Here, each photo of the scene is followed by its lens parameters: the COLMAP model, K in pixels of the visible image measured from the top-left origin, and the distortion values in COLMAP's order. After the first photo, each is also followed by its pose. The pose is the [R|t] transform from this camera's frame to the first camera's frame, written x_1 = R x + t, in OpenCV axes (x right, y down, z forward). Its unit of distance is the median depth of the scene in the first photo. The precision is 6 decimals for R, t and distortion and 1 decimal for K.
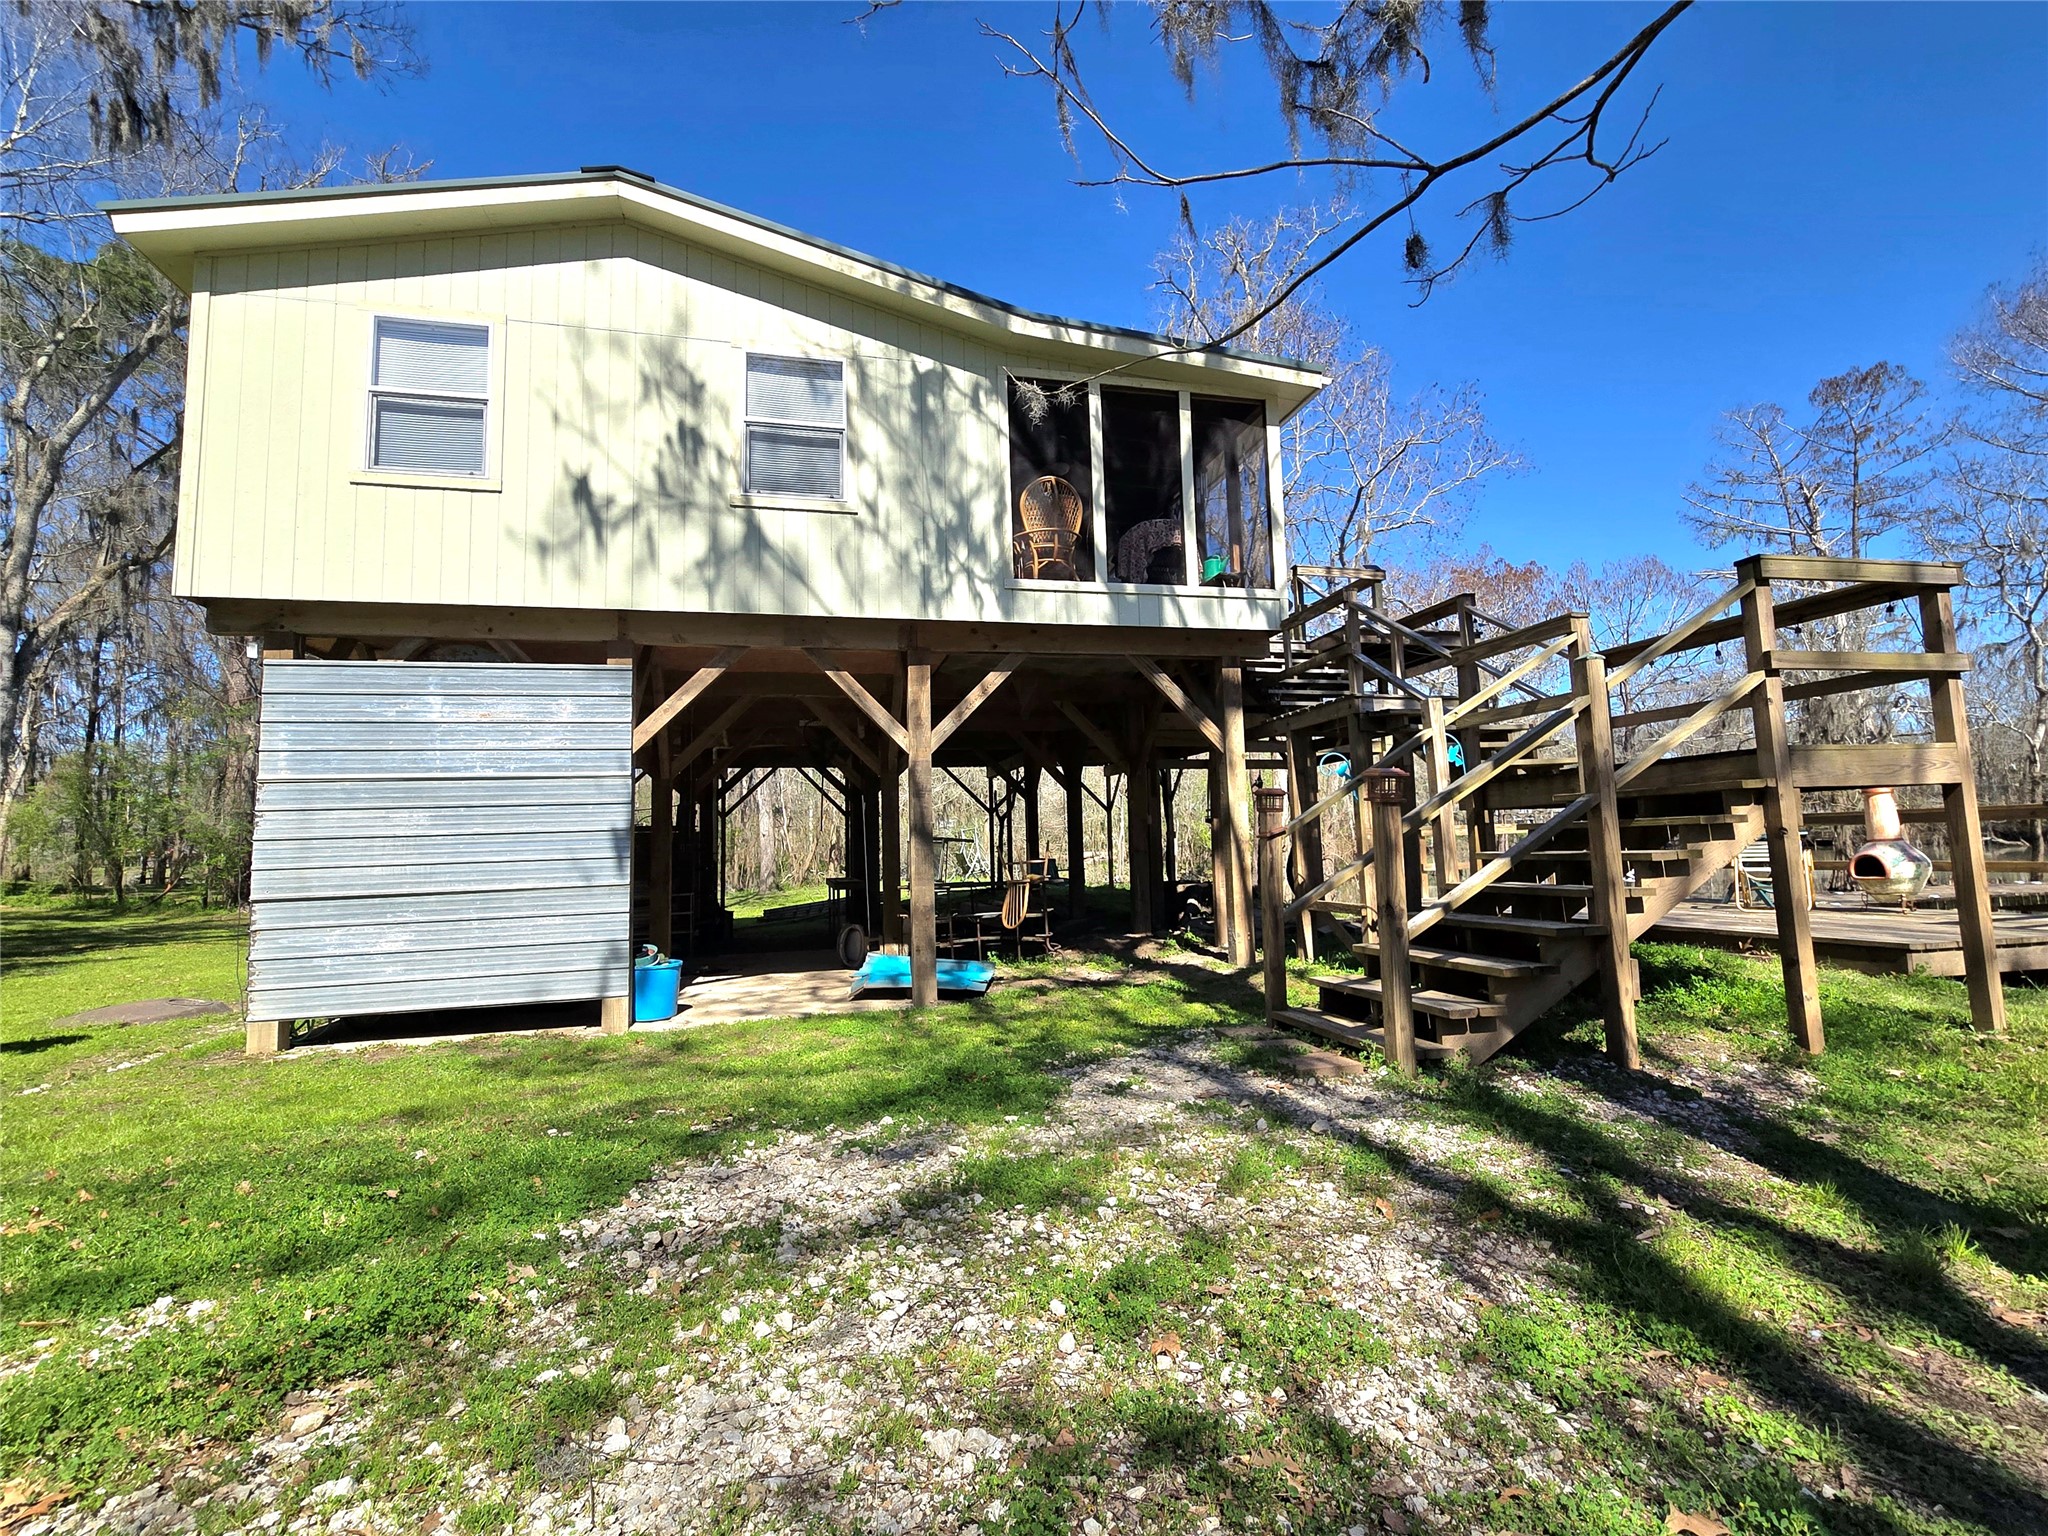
lens RADIAL K [[962.9, 0, 1034.9], [0, 962.9, 751.4], [0, 0, 1]] dist [-0.005204, 0.003808]
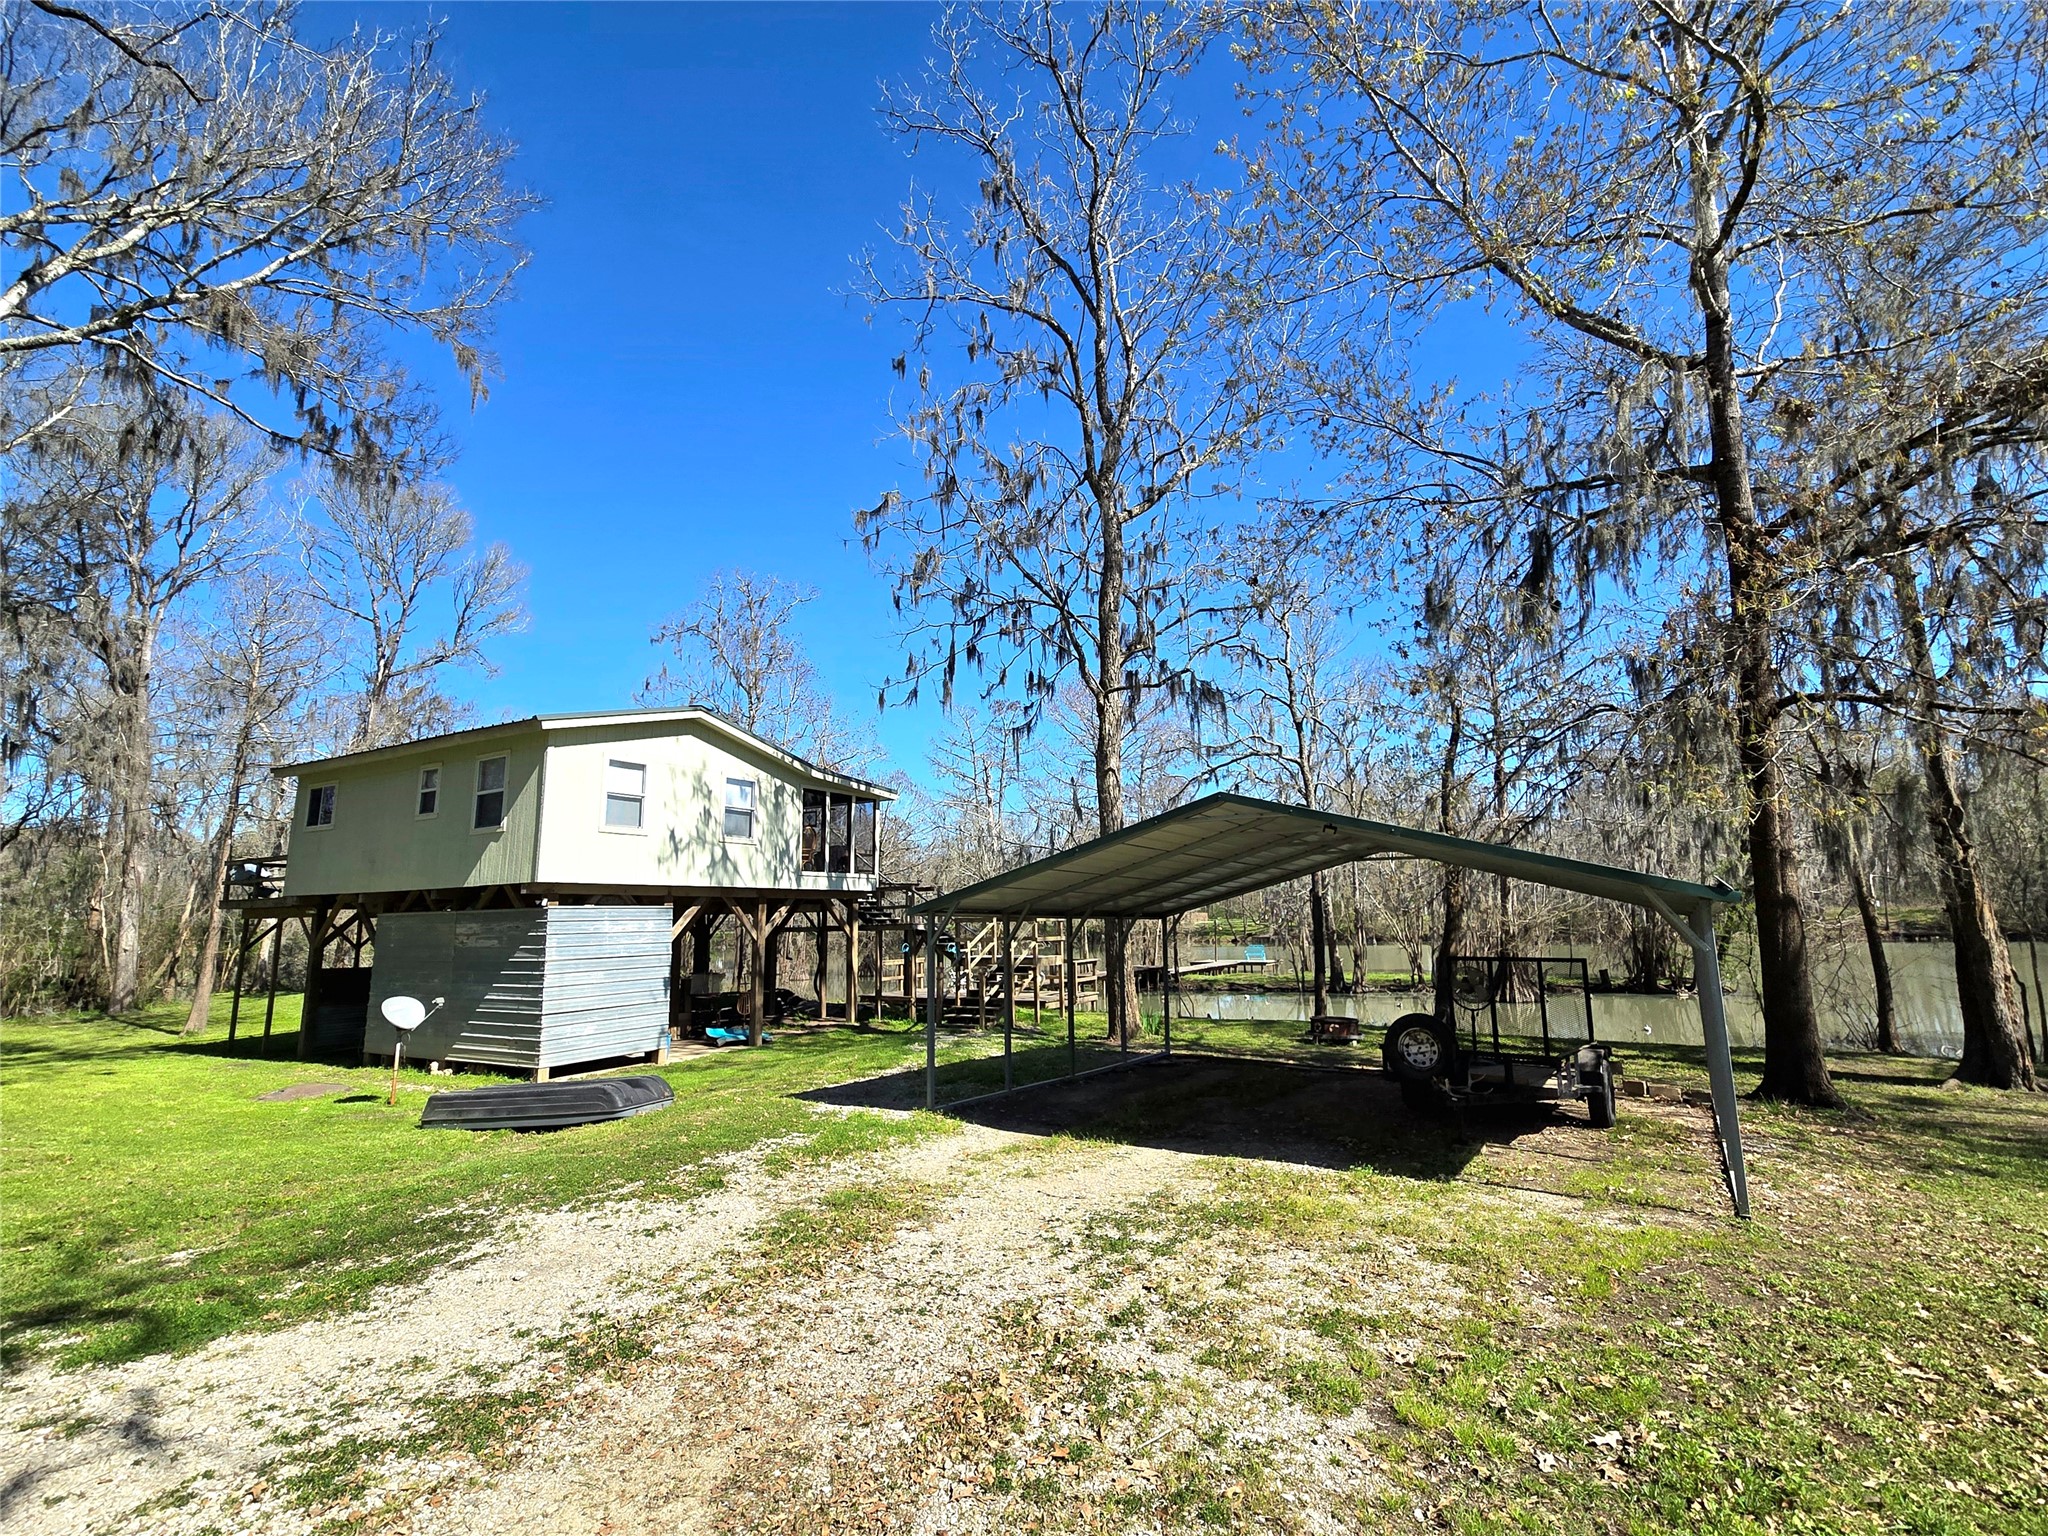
lens RADIAL K [[962.9, 0, 1034.9], [0, 962.9, 751.4], [0, 0, 1]] dist [-0.005204, 0.003808]
pose [[0.700220, 0.140262, 0.700013, -1.467435], [-0.077509, 0.989651, -0.120765, -0.244344], [-0.709707, 0.030305, 0.703845, -1.280498]]
